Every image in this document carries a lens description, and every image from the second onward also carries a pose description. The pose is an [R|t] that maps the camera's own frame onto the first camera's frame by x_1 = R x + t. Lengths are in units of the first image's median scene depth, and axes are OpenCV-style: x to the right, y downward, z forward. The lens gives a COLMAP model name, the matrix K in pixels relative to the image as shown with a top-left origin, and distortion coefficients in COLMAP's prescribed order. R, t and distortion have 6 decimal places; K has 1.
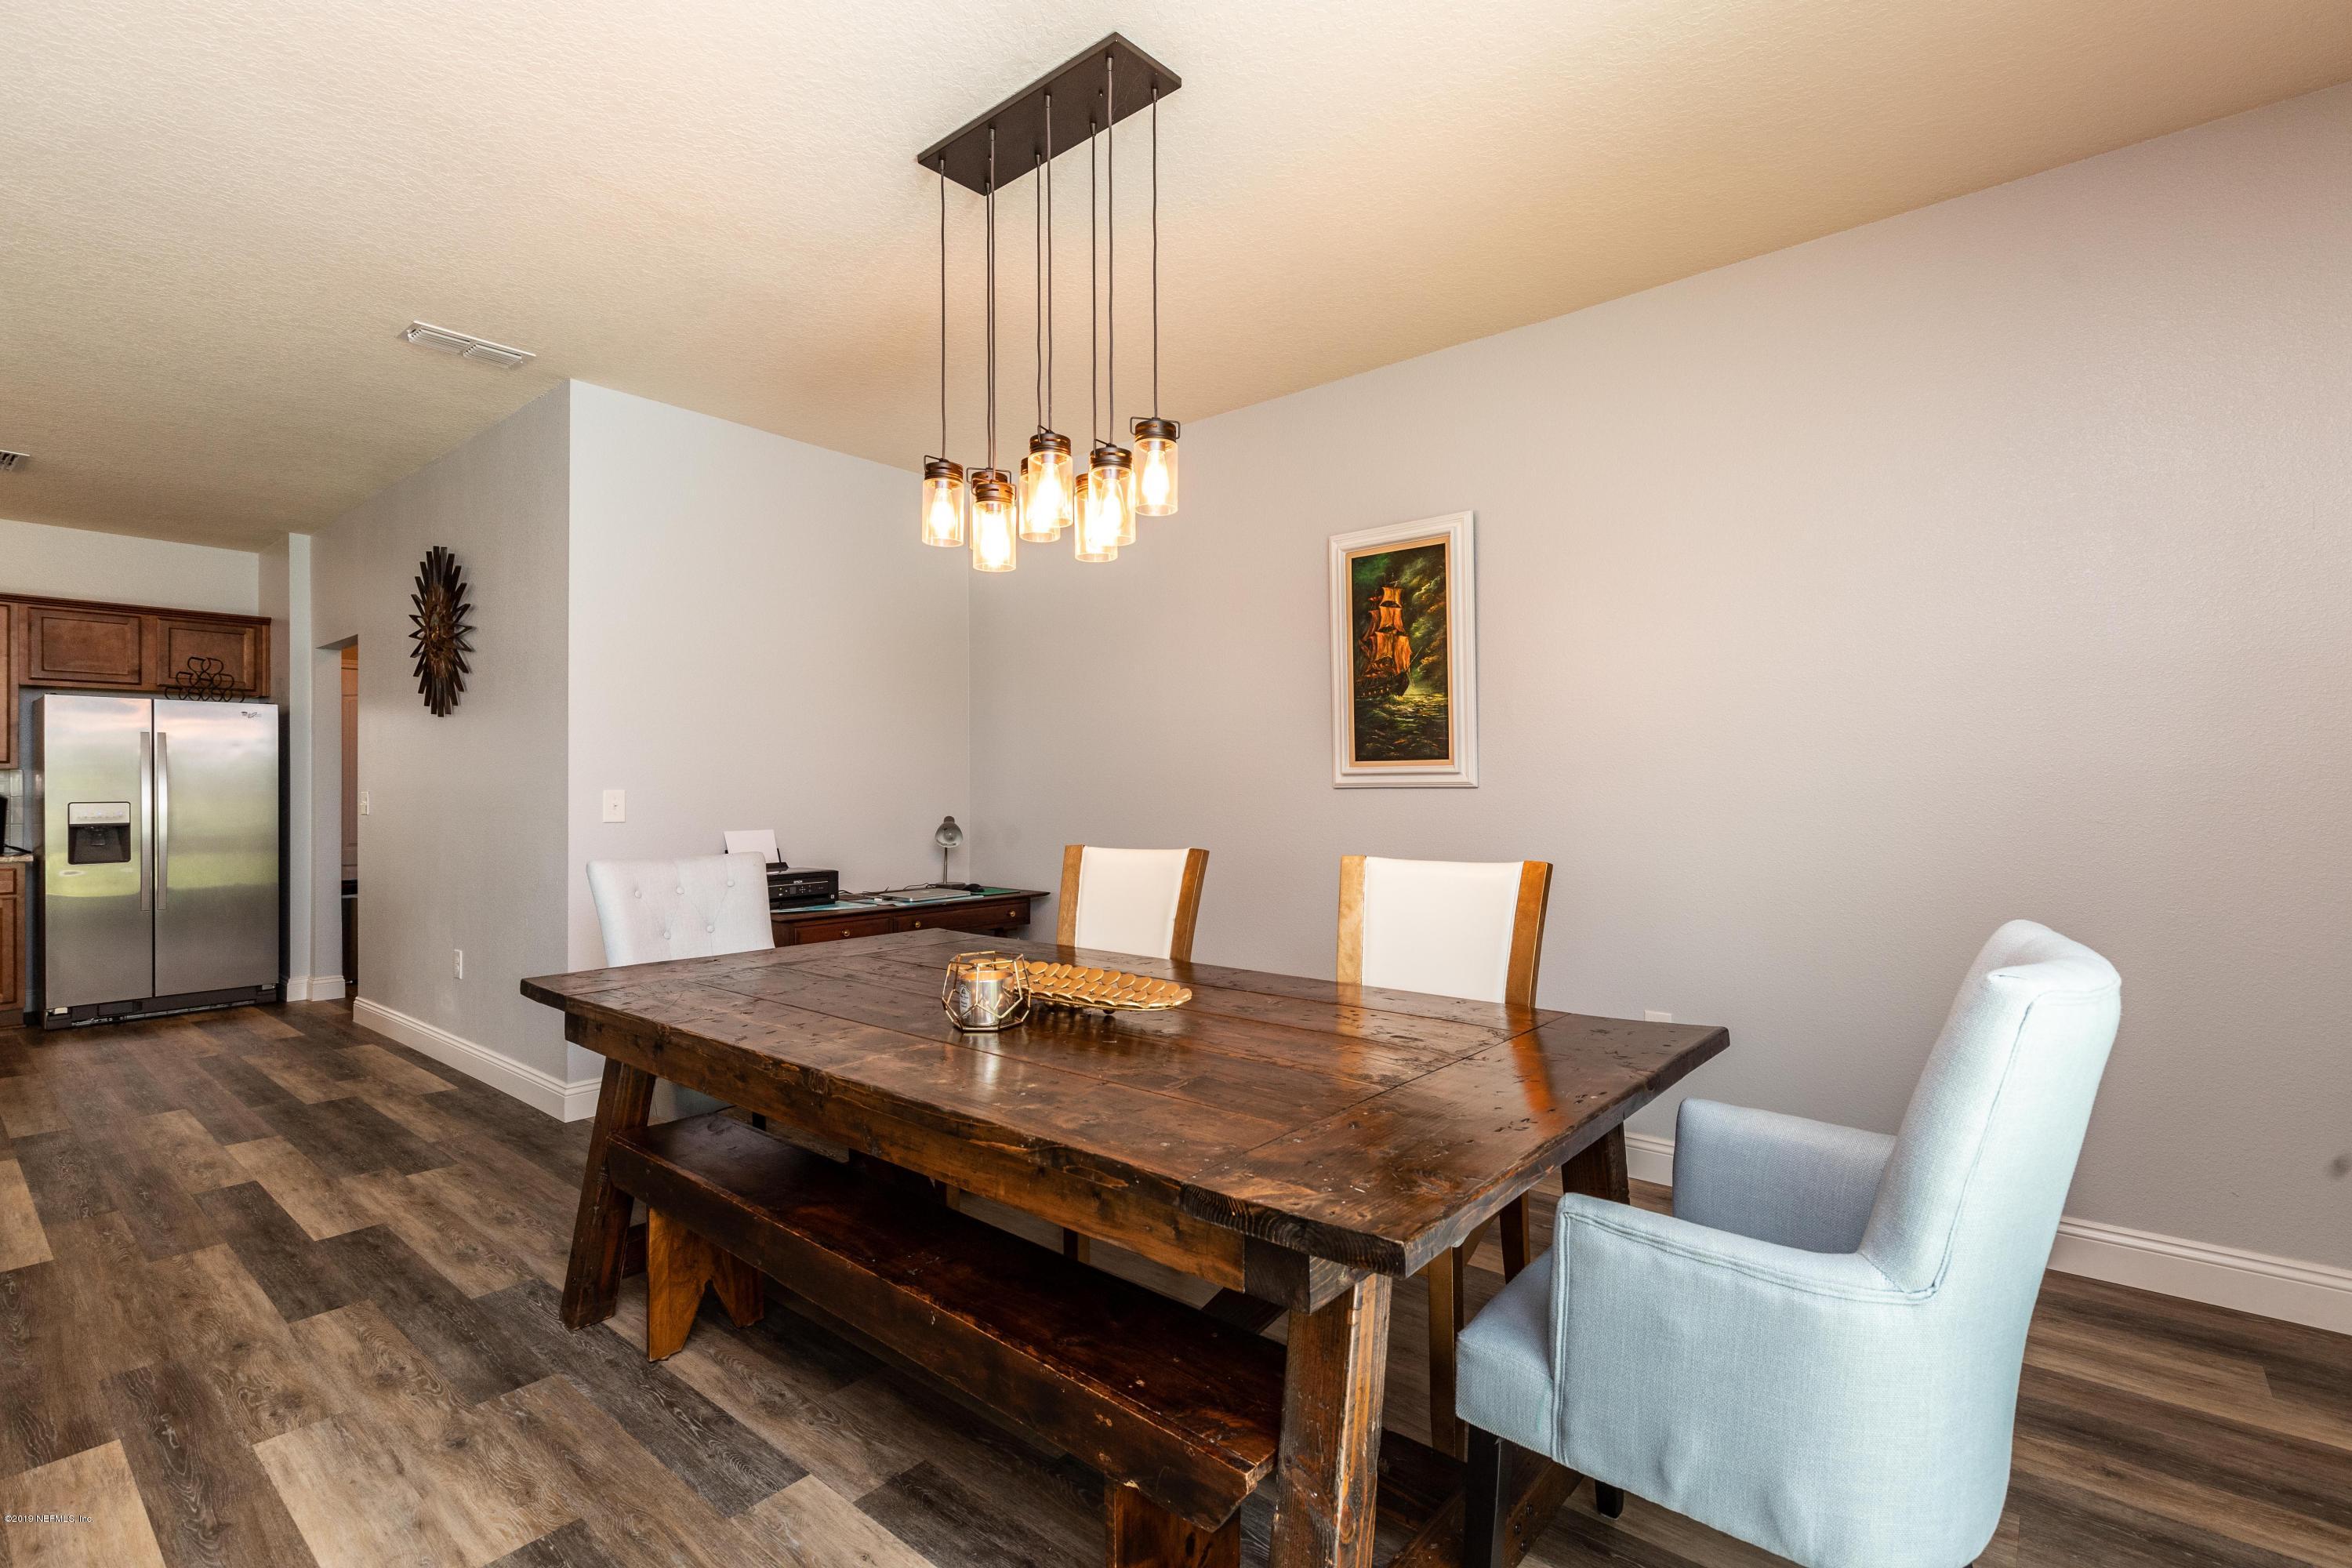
lens RADIAL K [[1048.7, 0, 1188.9], [0, 1048.7, 779.8], [0, 0, 1]] dist [-0.000873, -0.000072]
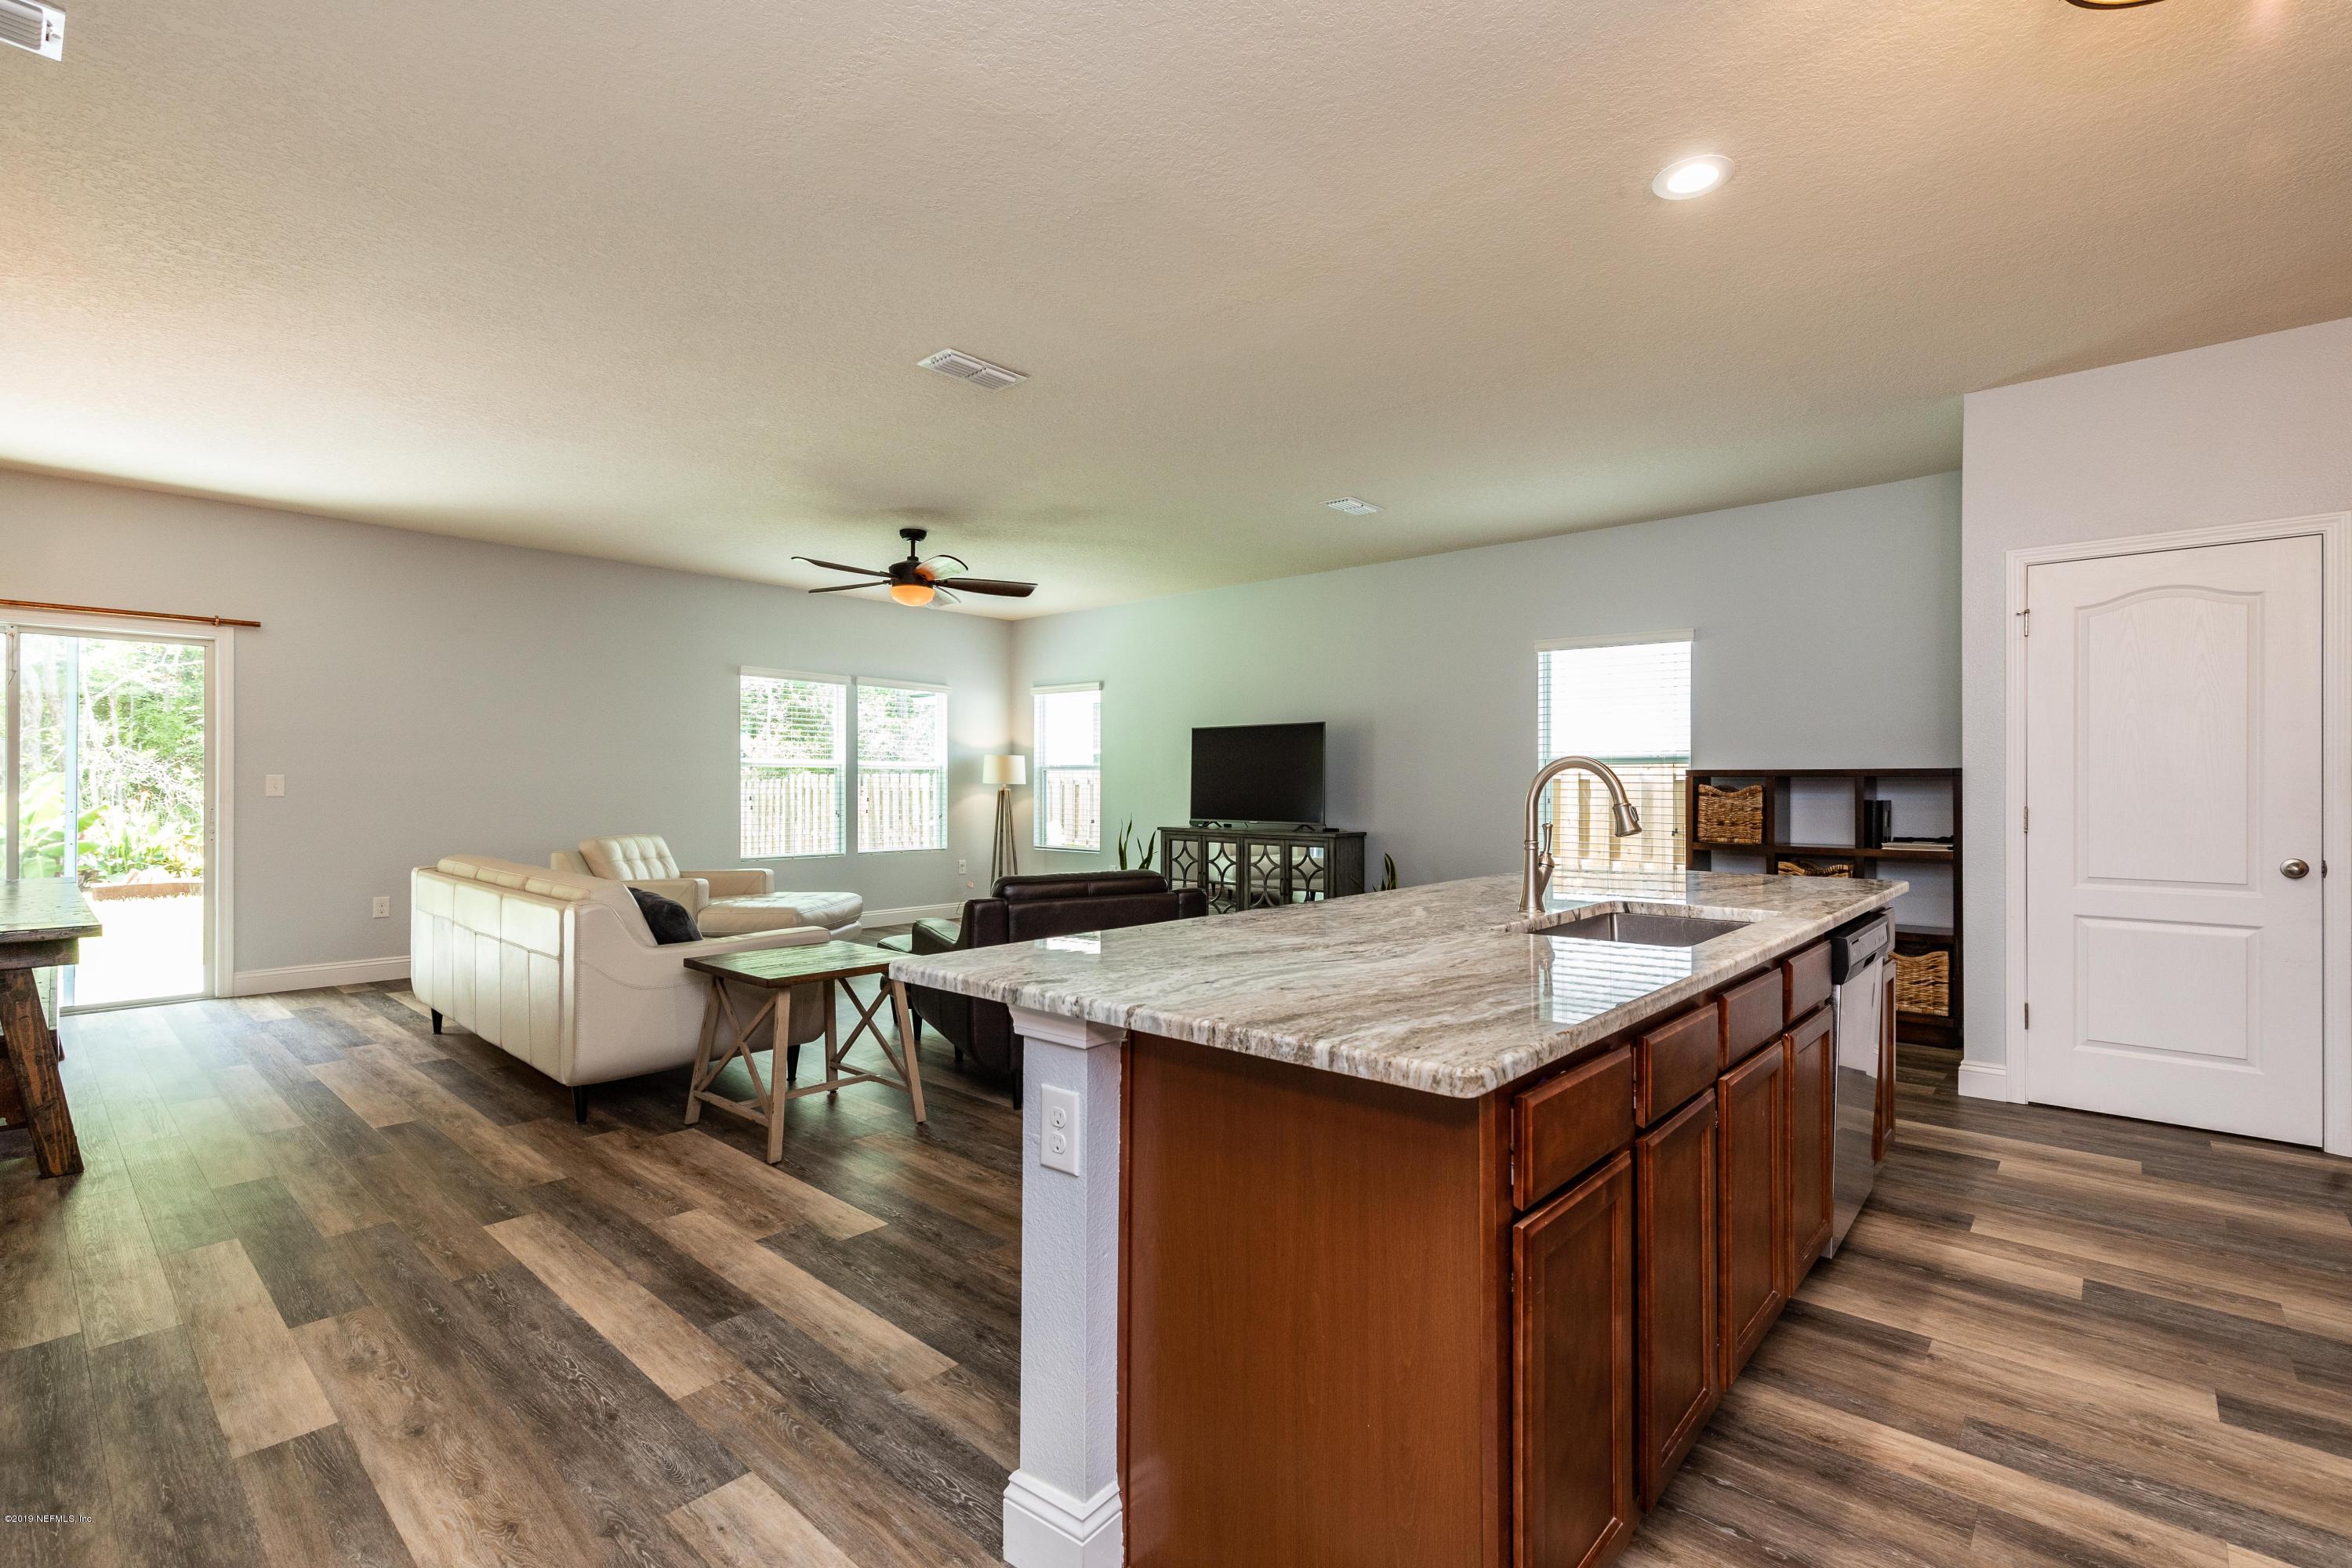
lens RADIAL K [[1065.4, 0, 1183.5], [0, 1065.4, 772.4], [0, 0, 1]] dist [0.005851, 0.000039]
pose [[-0.998666, 0.001825, 0.051601, -1.356034], [0.000780, 0.999794, -0.020270, 0.018289], [-0.051627, -0.020203, -0.998462, 1.504236]]
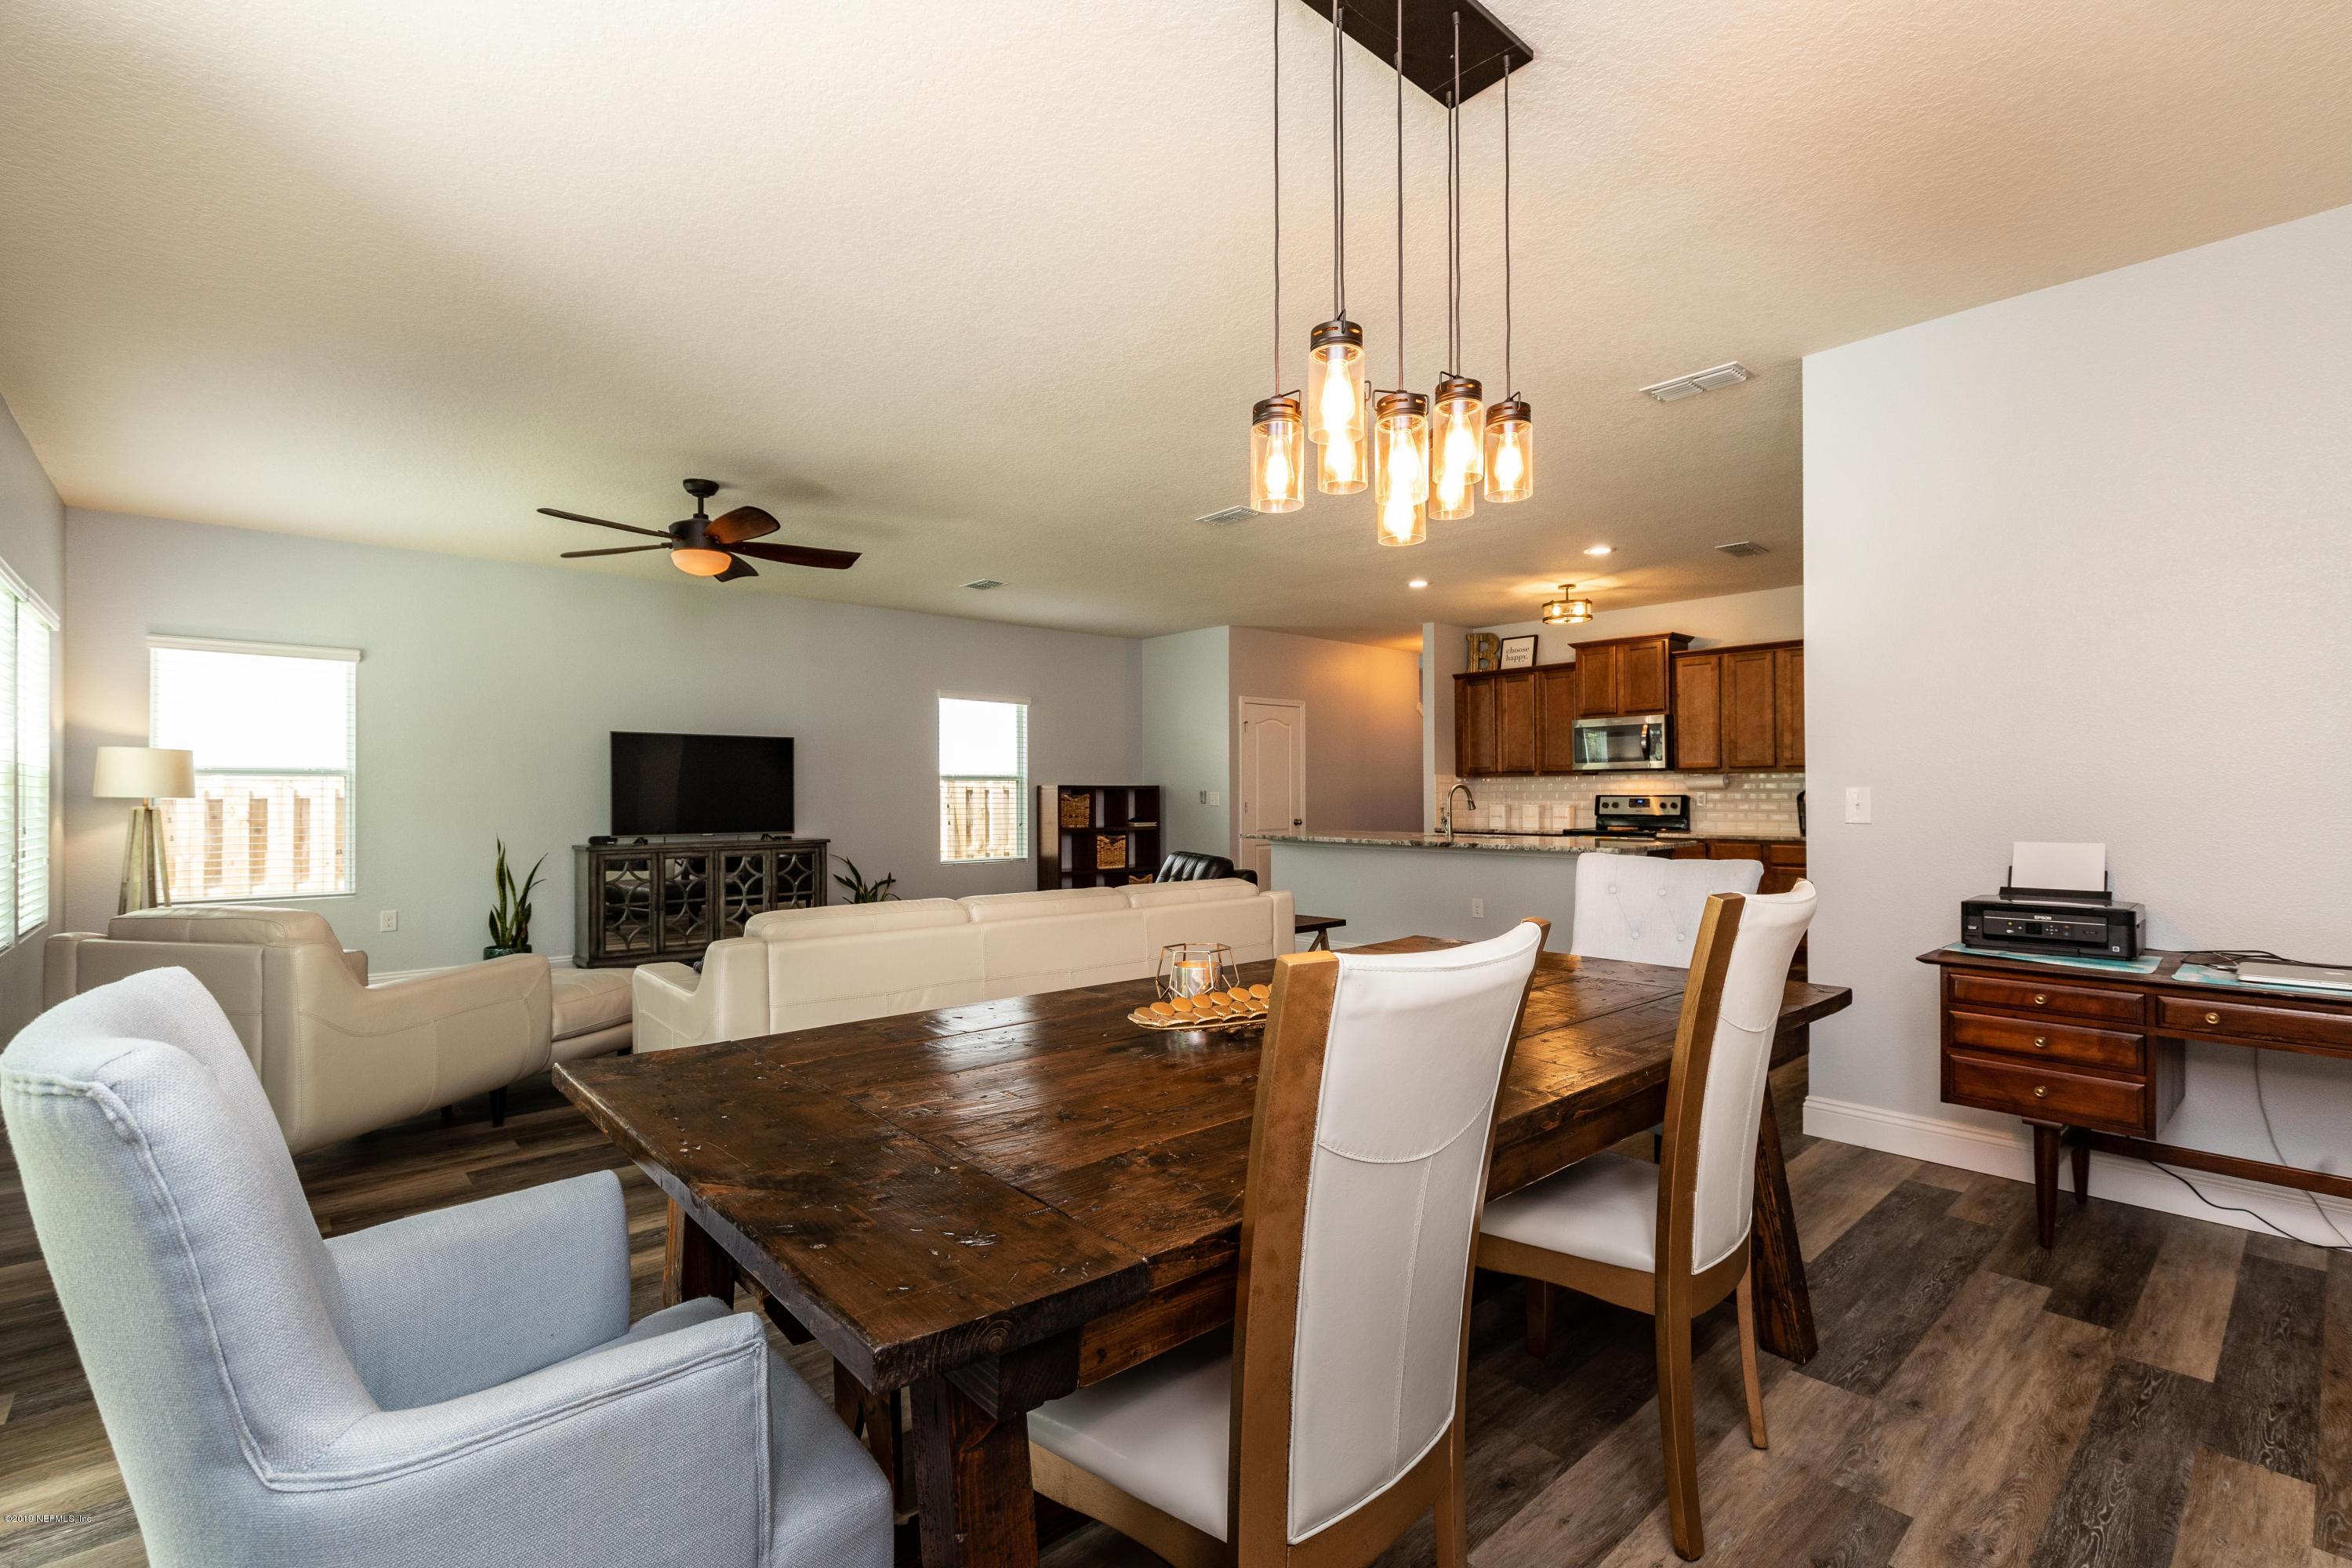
lens RADIAL K [[1048.7, 0, 1185.6], [0, 1048.7, 786.4], [0, 0, 1]] dist [-0.000873, -0.000072]
pose [[-0.152596, -0.002940, -0.988284, 0.457735], [0.015543, 0.999865, -0.005375, 0.006229], [0.988166, -0.016181, -0.152529, 0.607588]]
